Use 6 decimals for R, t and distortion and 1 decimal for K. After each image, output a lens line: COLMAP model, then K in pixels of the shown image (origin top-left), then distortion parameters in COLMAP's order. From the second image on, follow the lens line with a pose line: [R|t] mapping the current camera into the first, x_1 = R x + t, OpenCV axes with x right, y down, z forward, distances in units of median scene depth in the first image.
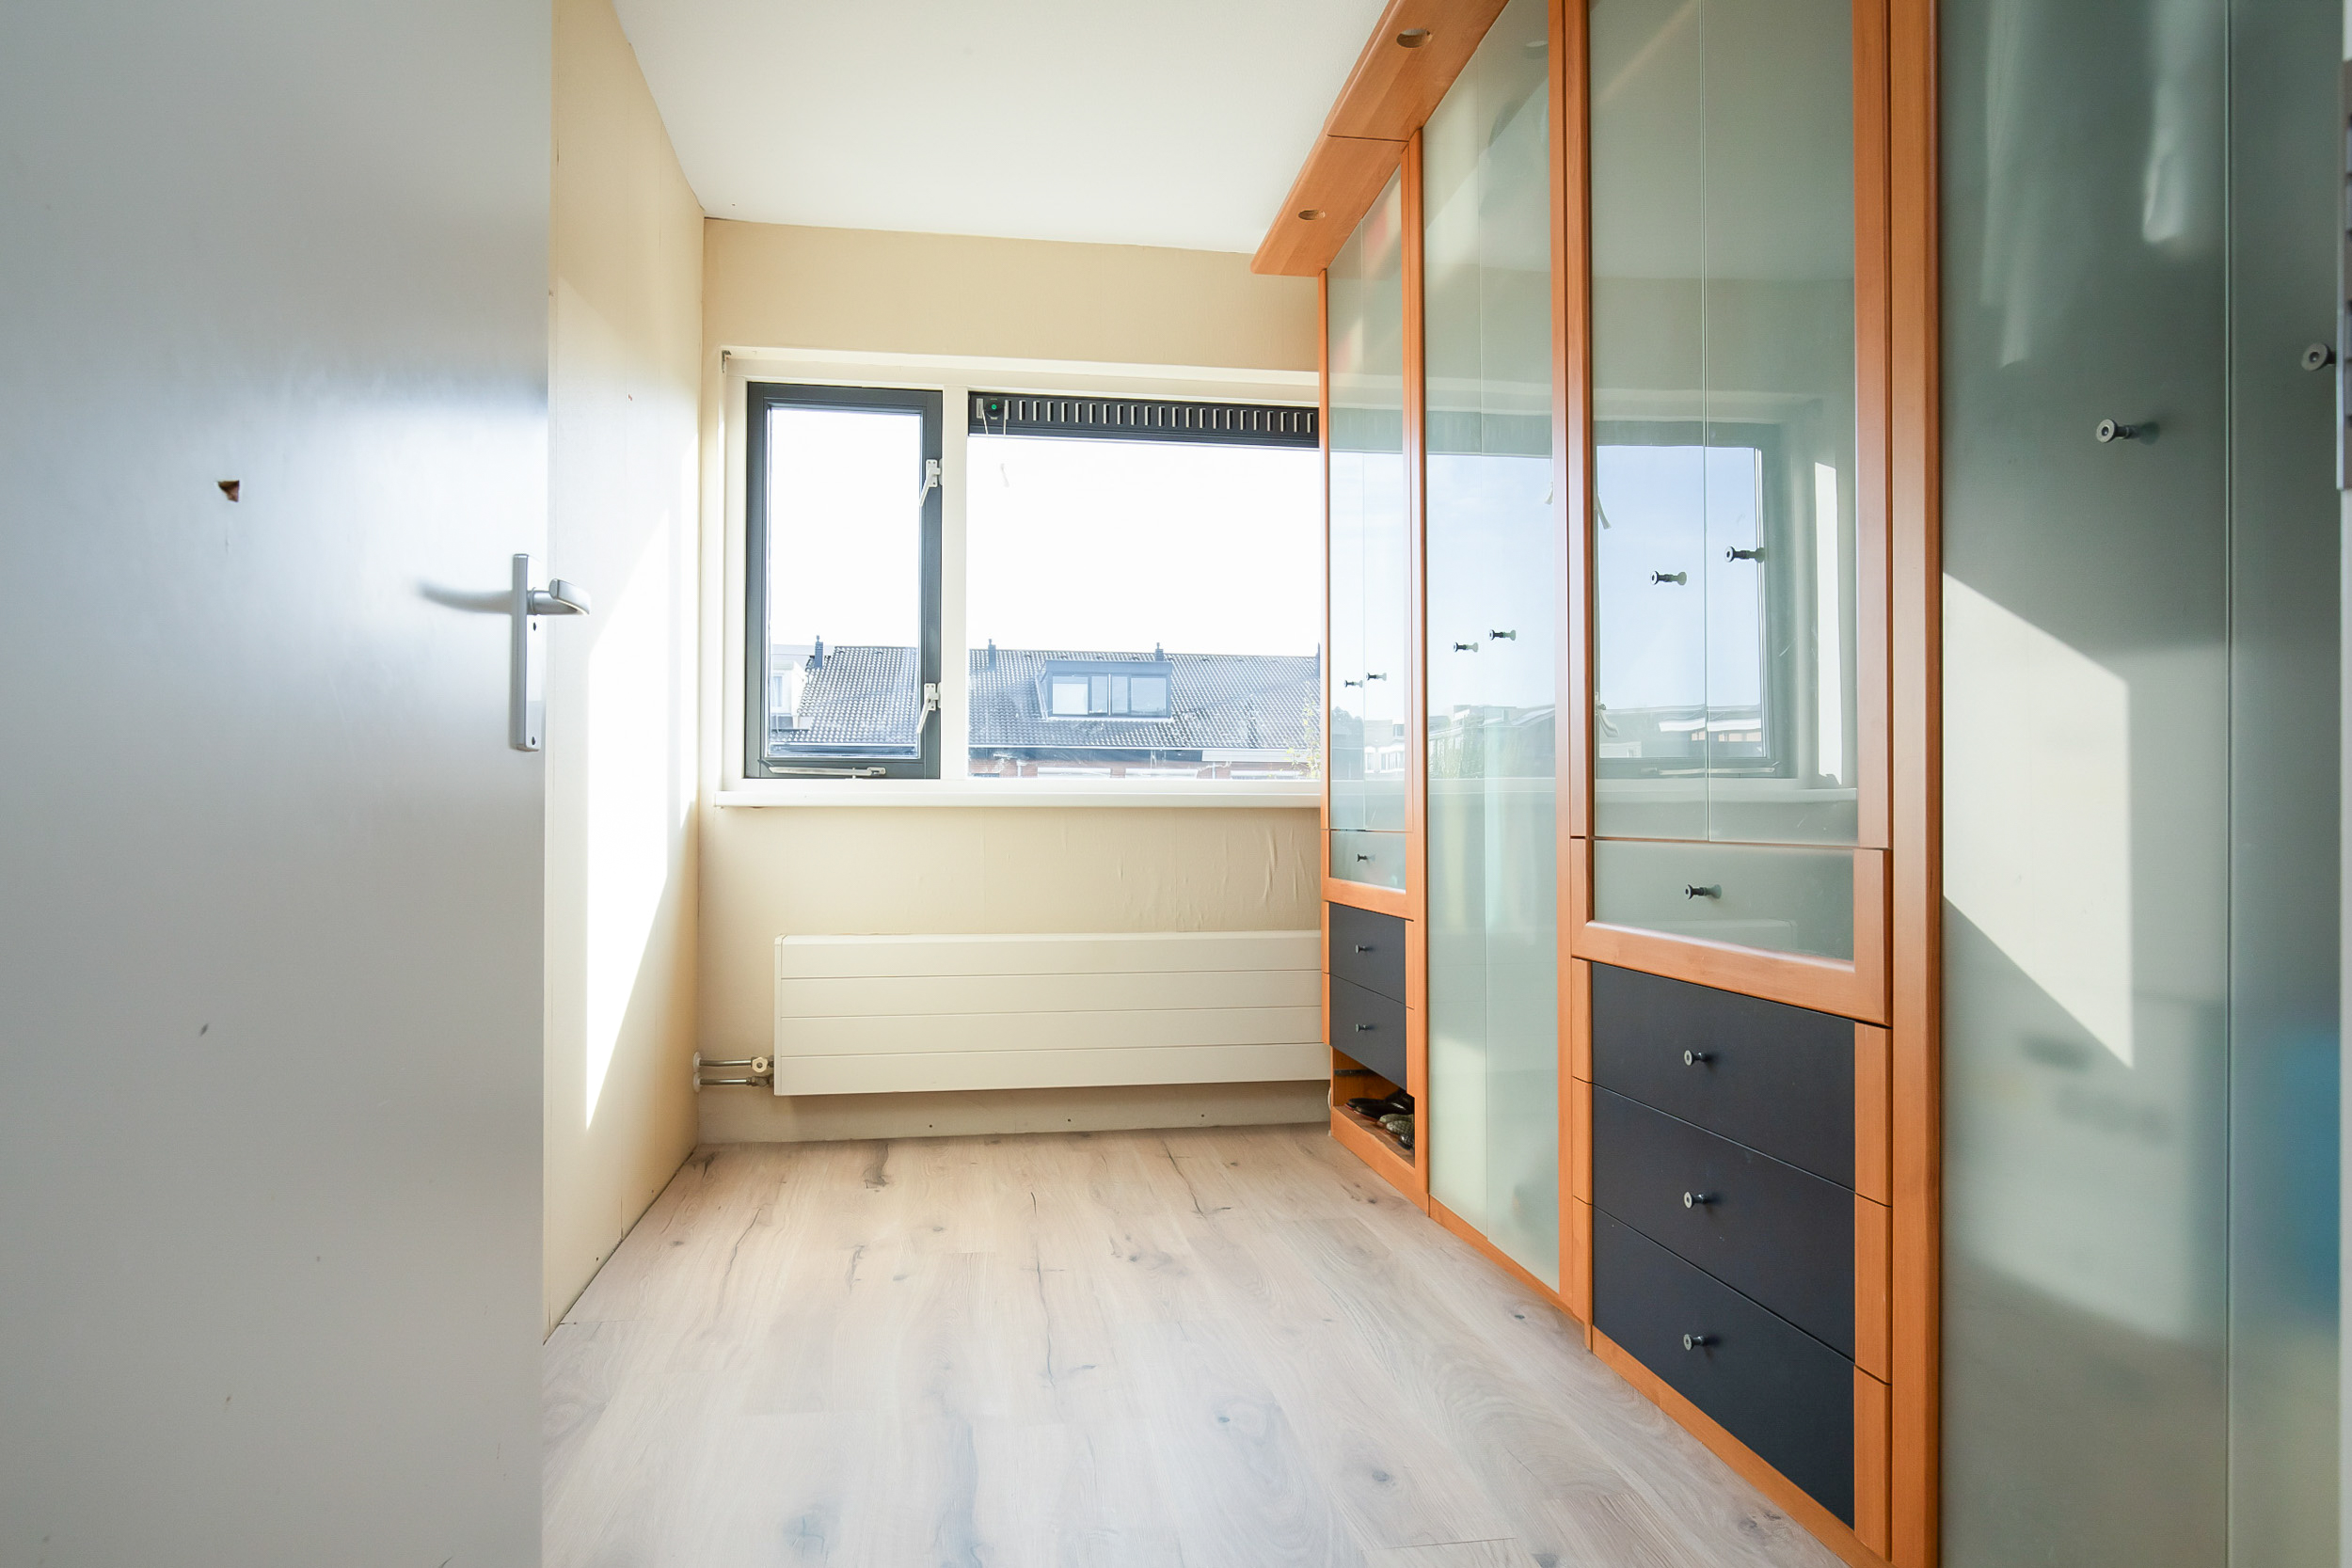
lens RADIAL K [[1430.1, 0, 1174.6], [0, 1430.1, 809.1], [0, 0, 1]] dist [-0.005388, -0.003175]
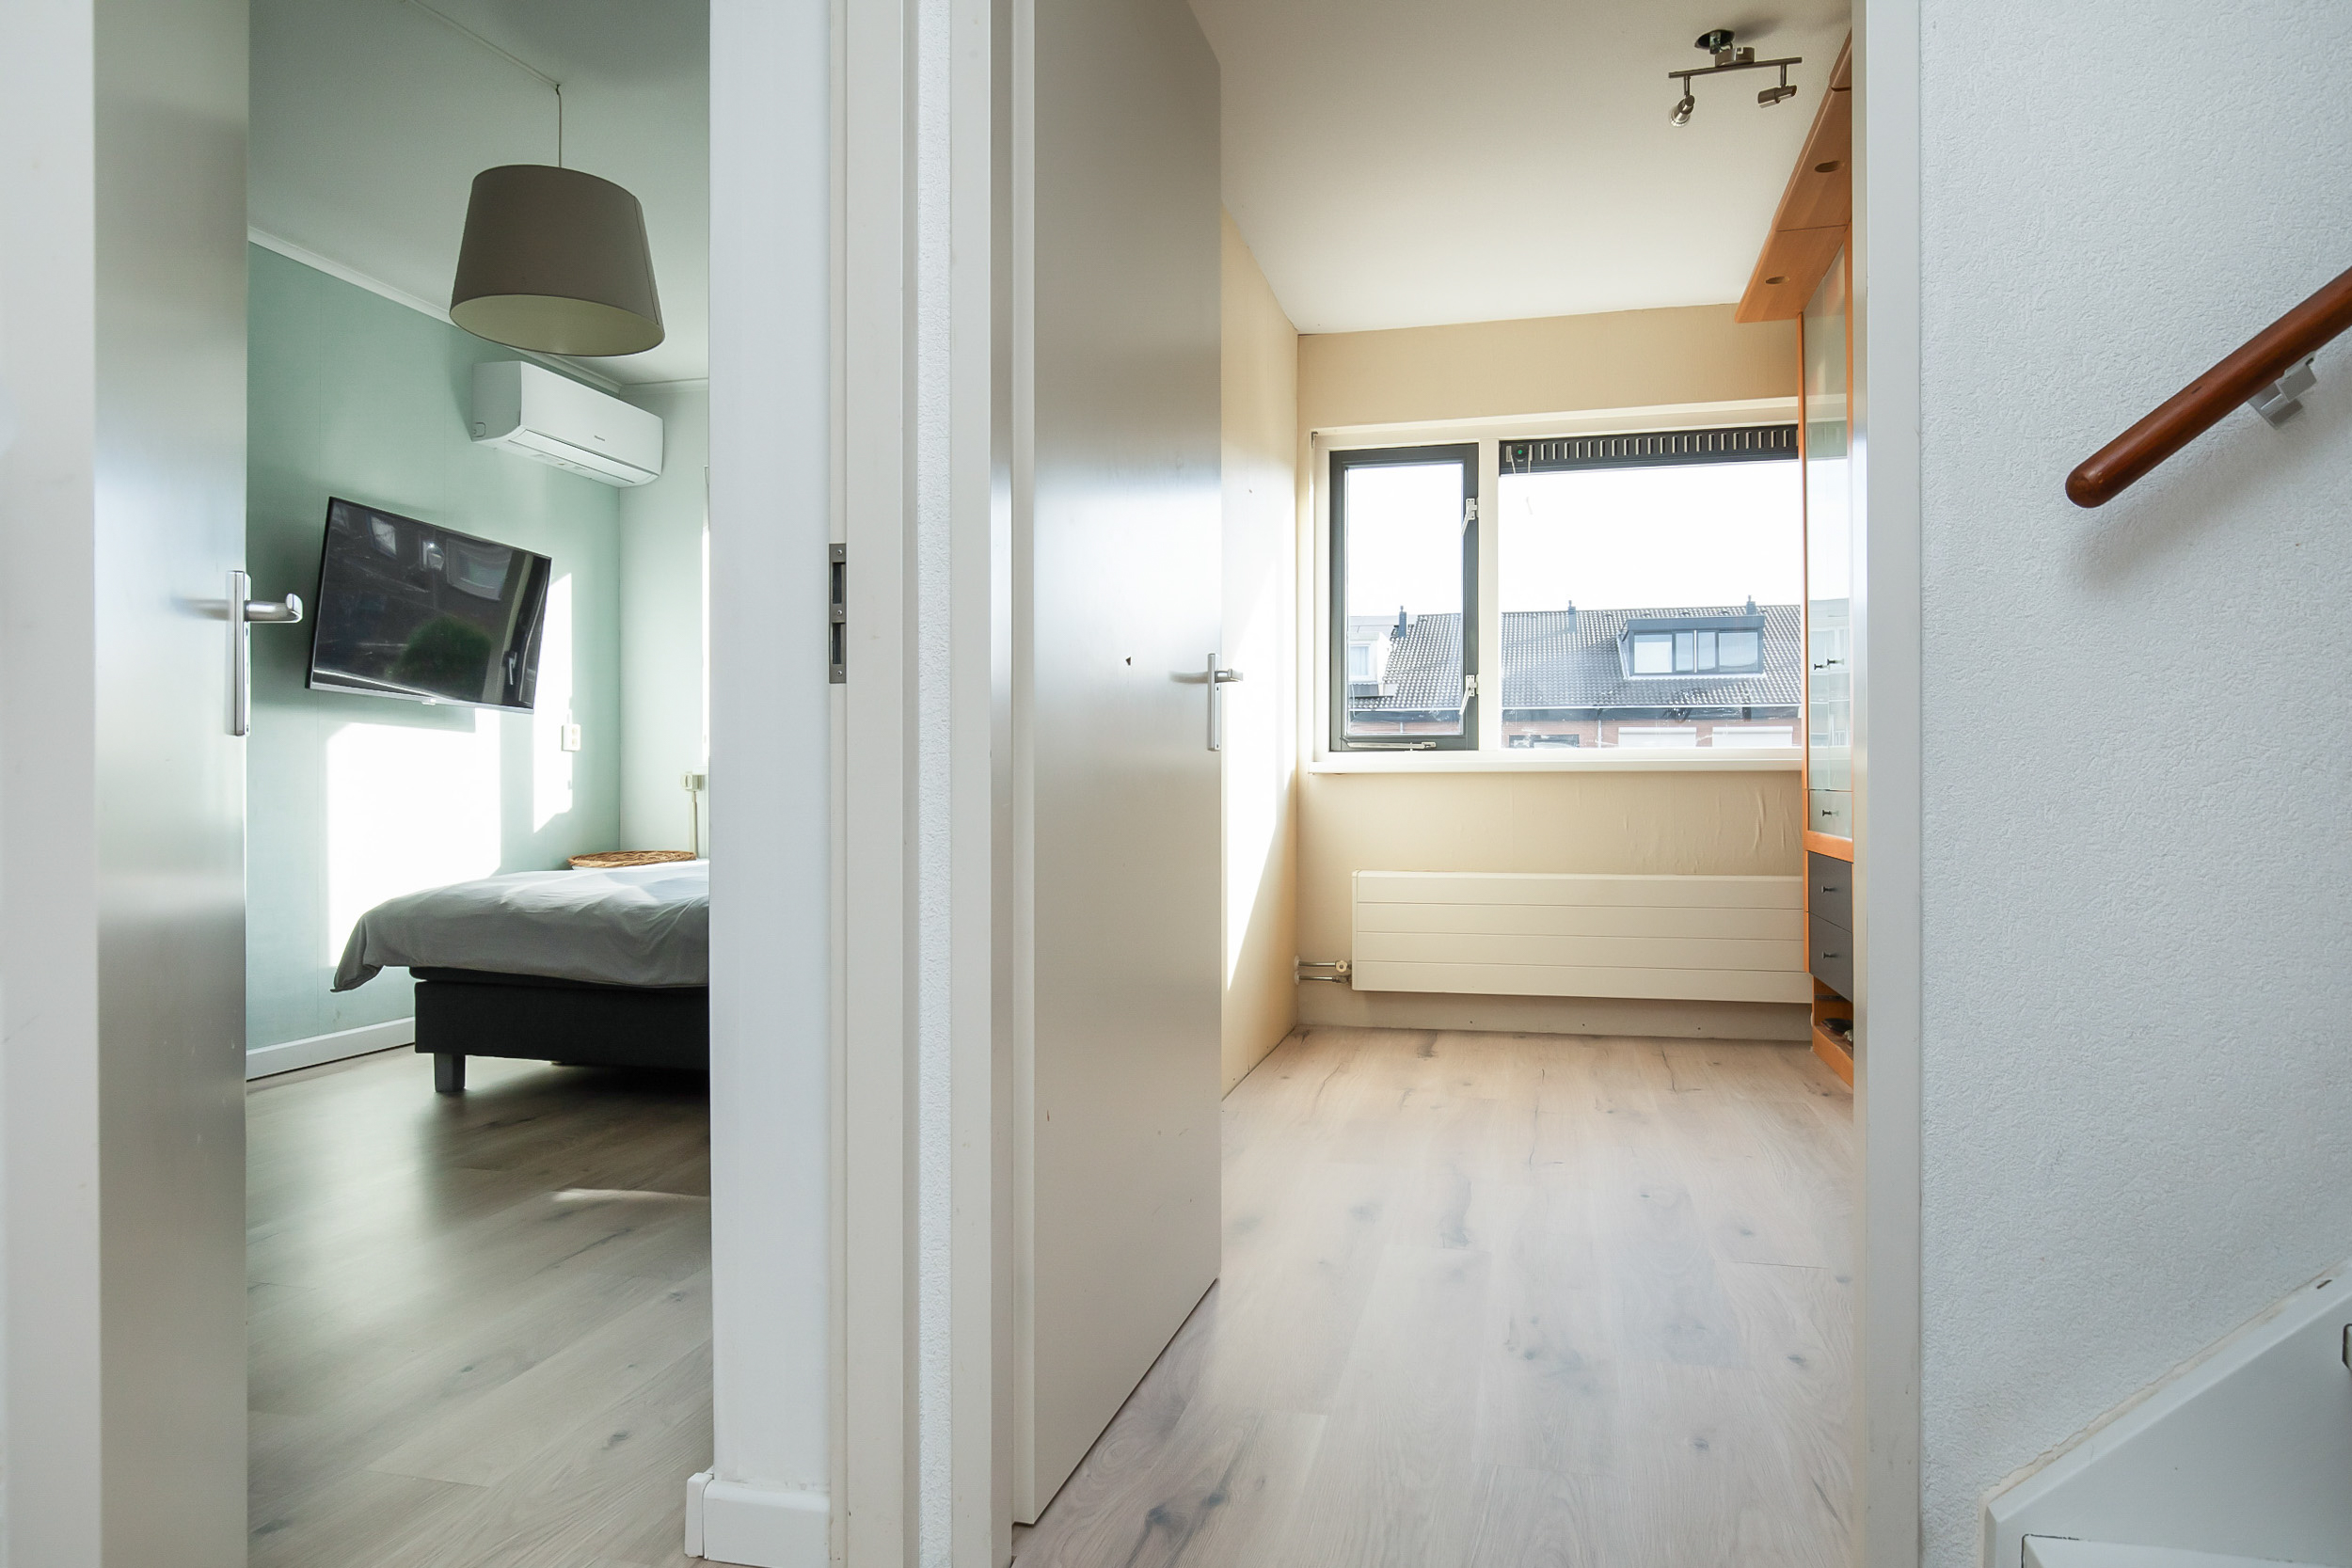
lens RADIAL K [[1430.1, 0, 1182.7], [0, 1430.1, 792.1], [0, 0, 1]] dist [-0.005388, -0.003175]
pose [[0.921180, -0.001543, -0.389133, 0.090412], [0.007684, 0.999869, 0.014224, -0.004392], [0.389060, -0.016093, 0.921072, -0.277896]]
